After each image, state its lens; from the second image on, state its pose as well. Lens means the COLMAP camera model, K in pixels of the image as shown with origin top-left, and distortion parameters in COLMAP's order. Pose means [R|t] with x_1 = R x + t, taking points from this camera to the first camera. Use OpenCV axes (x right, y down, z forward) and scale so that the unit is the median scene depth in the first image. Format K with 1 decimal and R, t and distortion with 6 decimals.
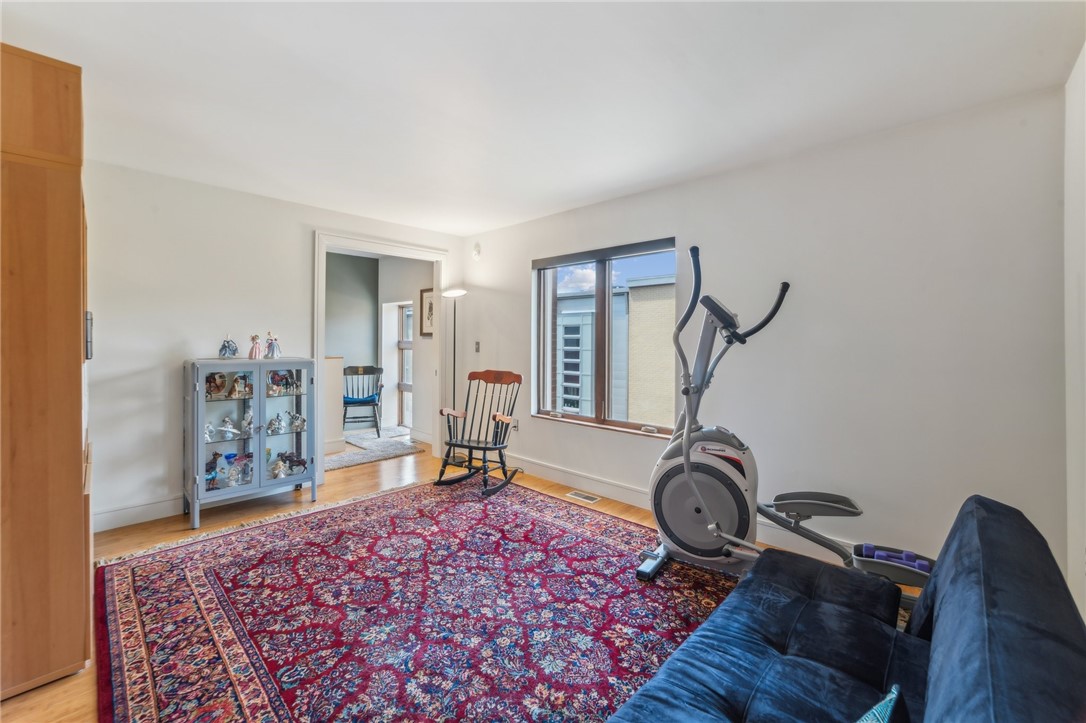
lens RADIAL K [[440.9, 0, 553.9], [0, 440.9, 347.7], [0, 0, 1]] dist [-0.019796, 0.000397]
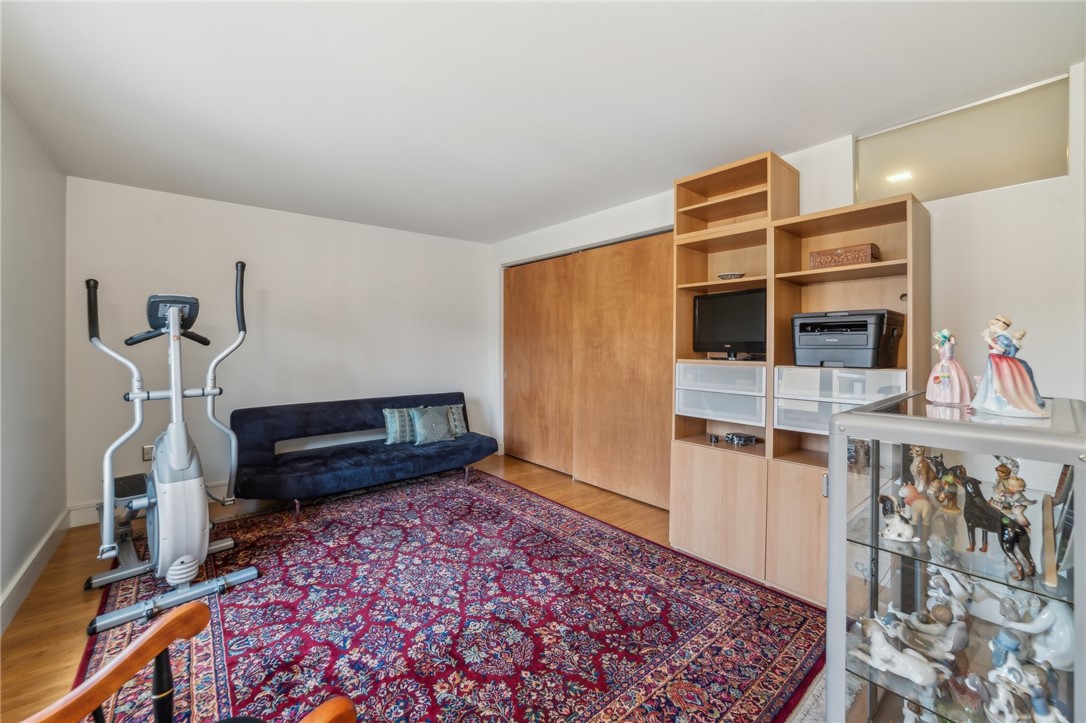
lens RADIAL K [[440.9, 0, 553.9], [0, 440.9, 347.7], [0, 0, 1]] dist [-0.019796, 0.000397]
pose [[-0.993401, -0.006964, 0.114485, -0.599646], [-0.004896, 0.999820, 0.018334, -0.023956], [-0.114592, 0.017653, -0.993256, 1.931462]]
